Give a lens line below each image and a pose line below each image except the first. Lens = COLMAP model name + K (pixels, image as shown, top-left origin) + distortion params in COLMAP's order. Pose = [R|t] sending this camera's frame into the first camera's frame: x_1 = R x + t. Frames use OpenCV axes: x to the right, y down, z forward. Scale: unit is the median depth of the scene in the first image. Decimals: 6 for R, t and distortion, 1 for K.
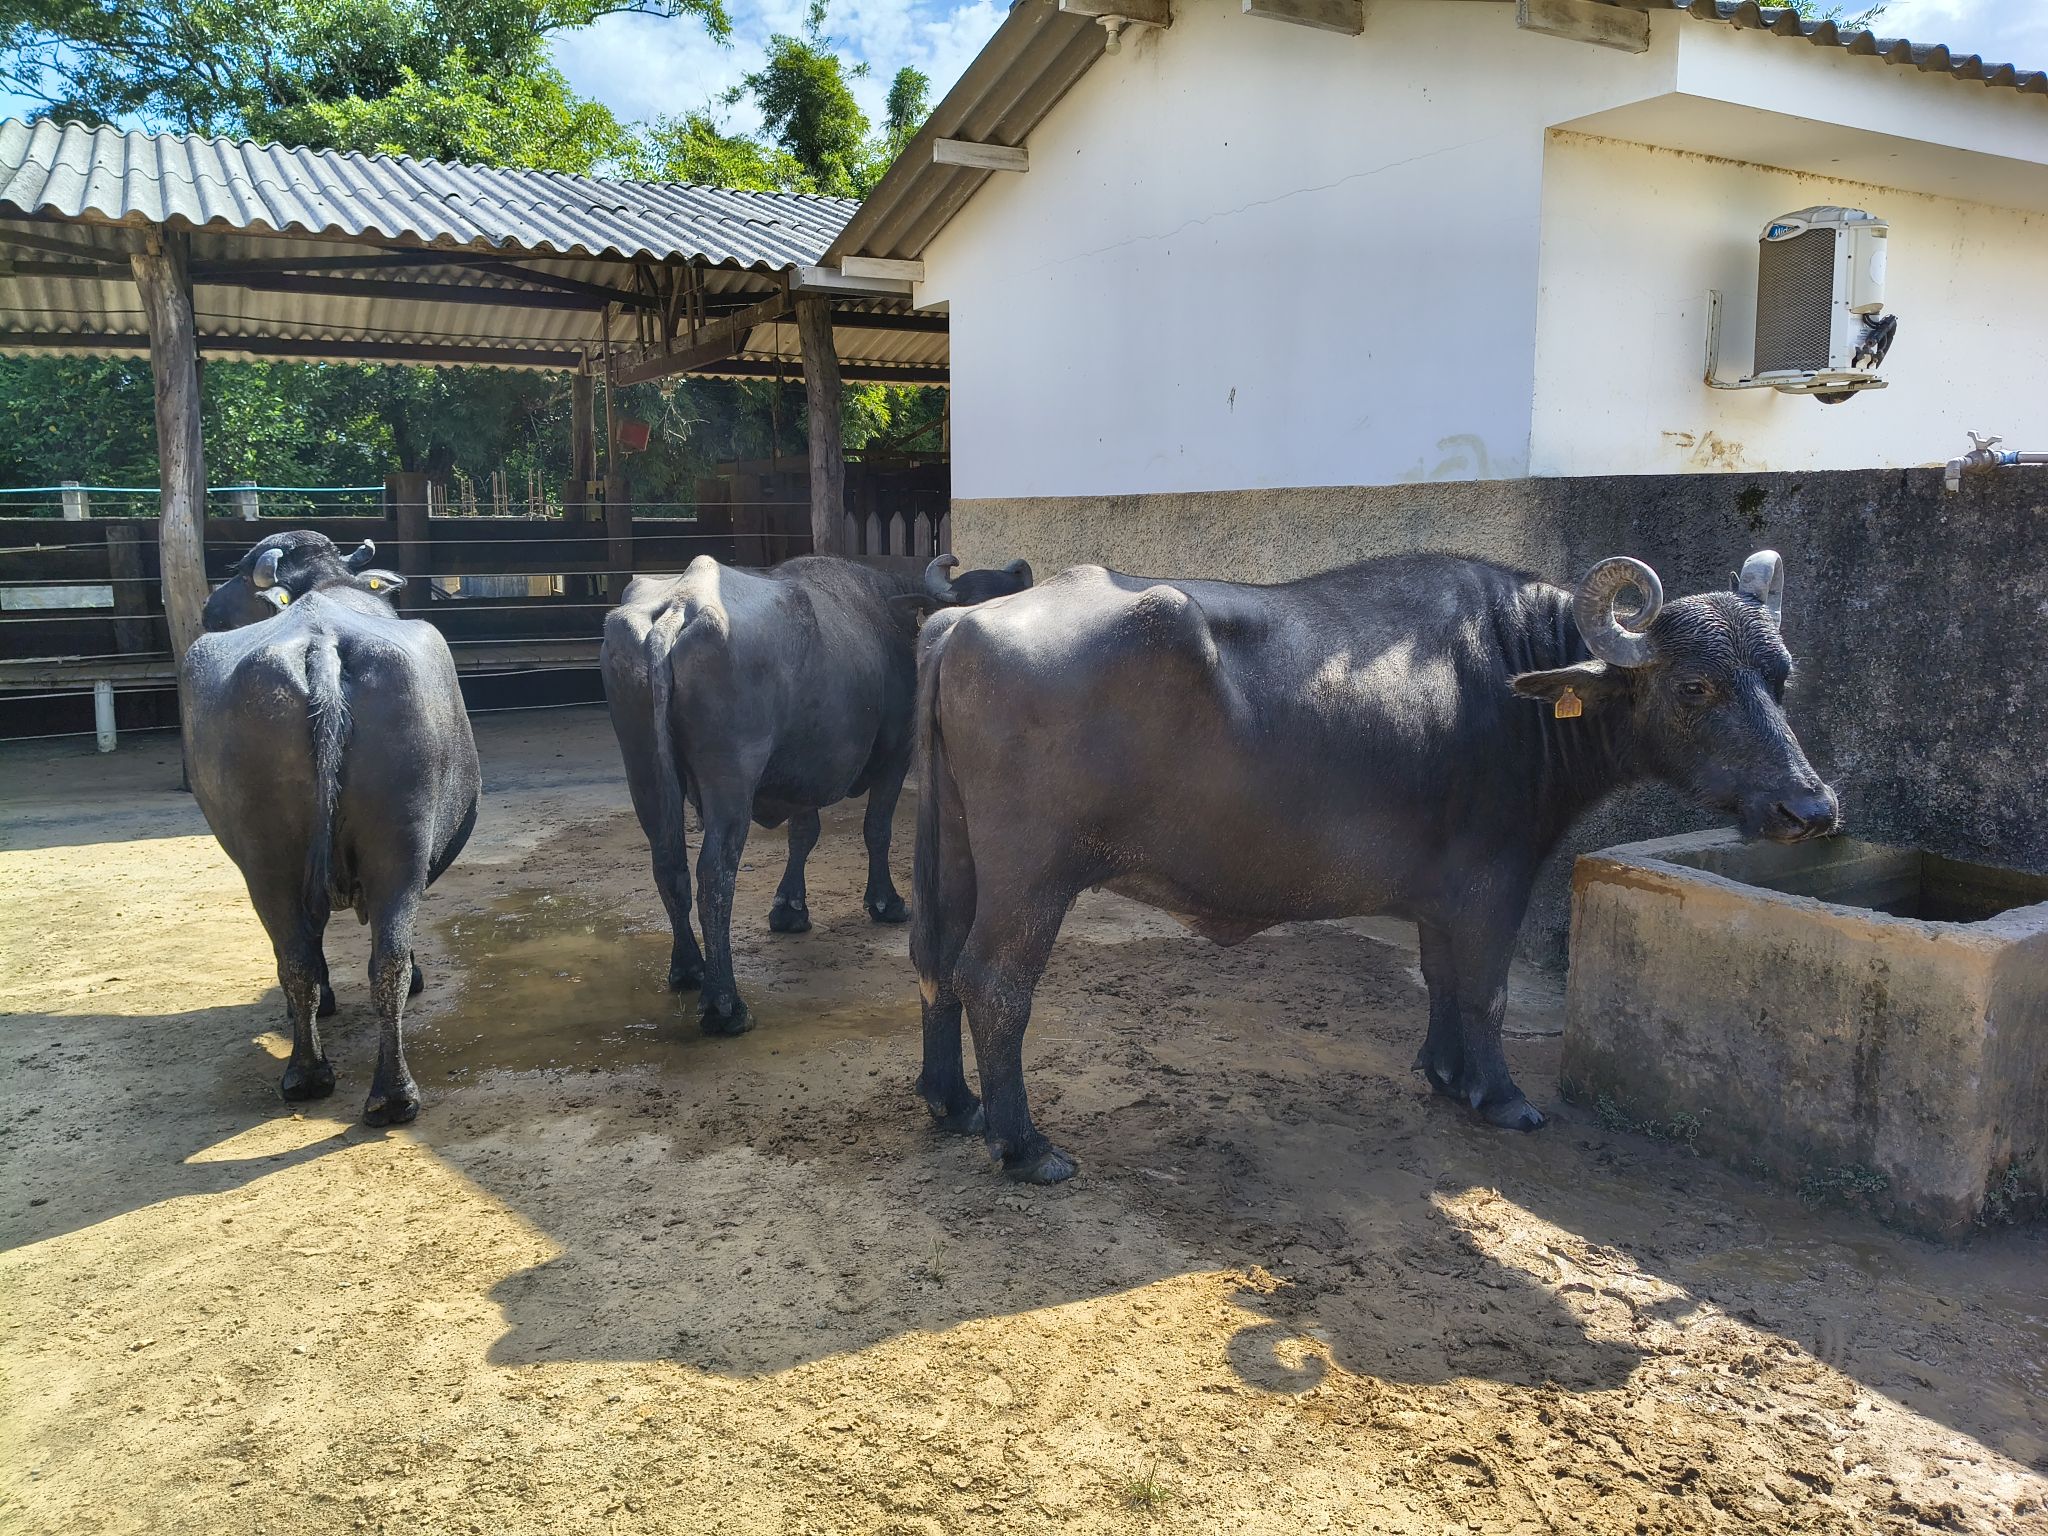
lens RADIAL K [[1552.9, 0, 1034.1], [0, 1552.9, 757.4], [0, 0, 1]] dist [0.022951, -0.063373]
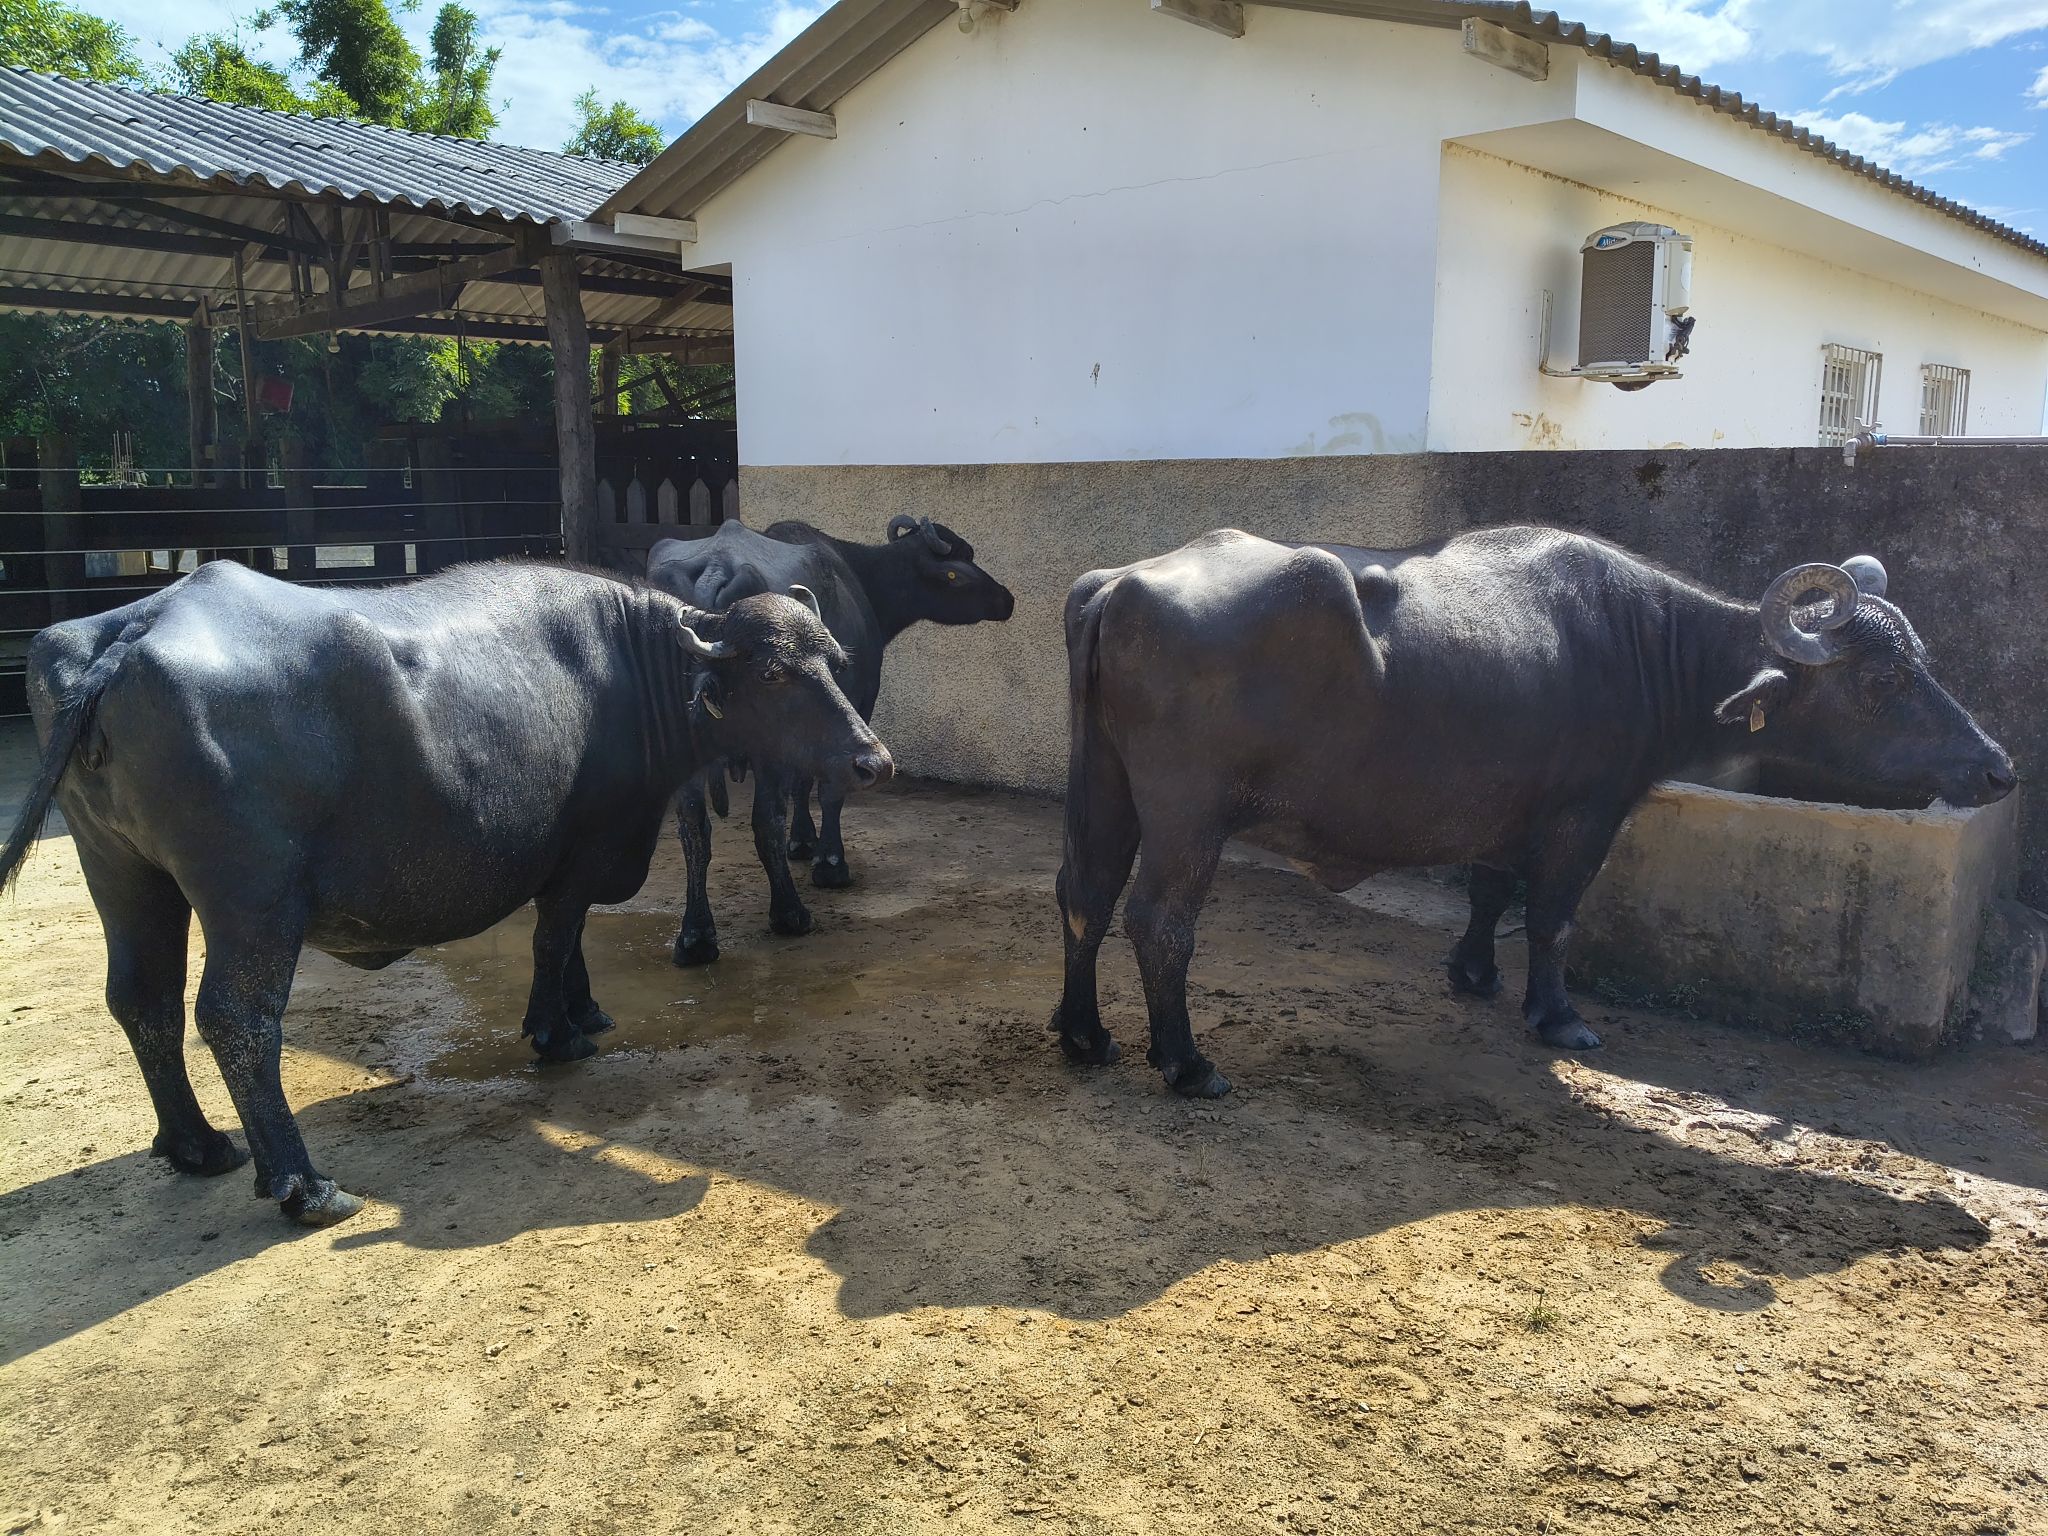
lens RADIAL K [[1552.9, 0, 1043.3], [0, 1552.9, 769.9], [0, 0, 1]] dist [0.022951, -0.063373]
pose [[0.956679, -0.047447, 0.287253, -0.285607], [0.040156, 0.998705, 0.031223, 0.004002], [-0.288363, -0.018336, 0.957346, -0.003758]]
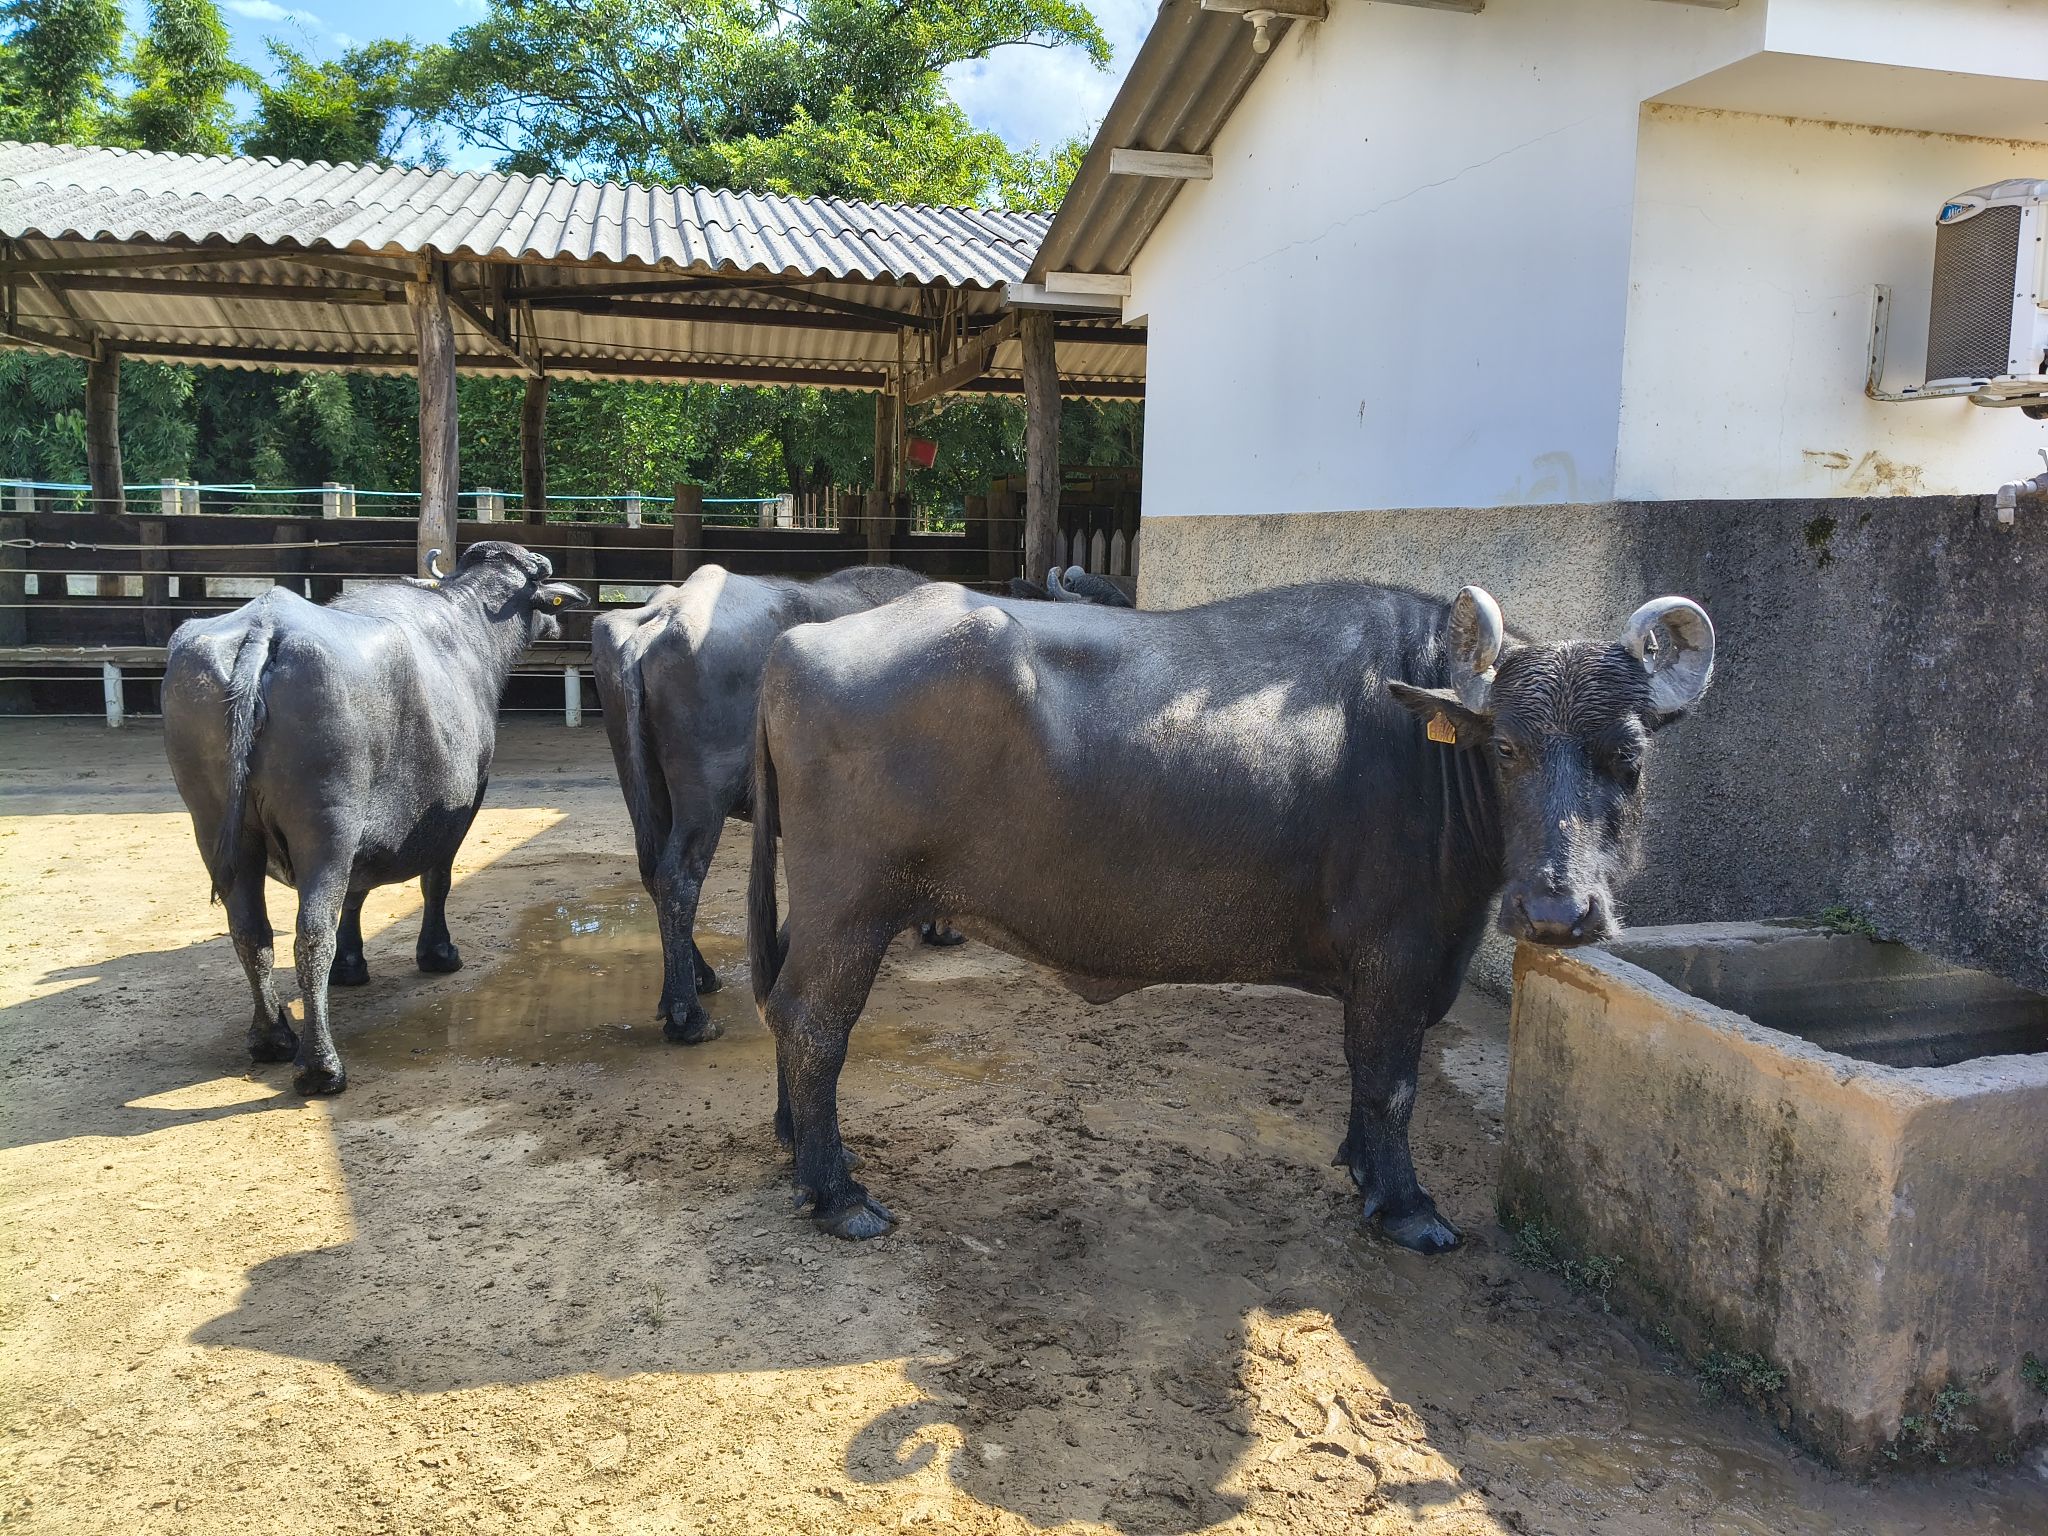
lens RADIAL K [[1552.9, 0, 1015.4], [0, 1552.9, 743.9], [0, 0, 1]] dist [0.022951, -0.063373]
pose [[0.964272, 0.055822, -0.258968, 0.230503], [-0.061050, 0.998060, -0.012183, -0.012987], [0.257785, 0.027558, 0.965809, 0.076006]]
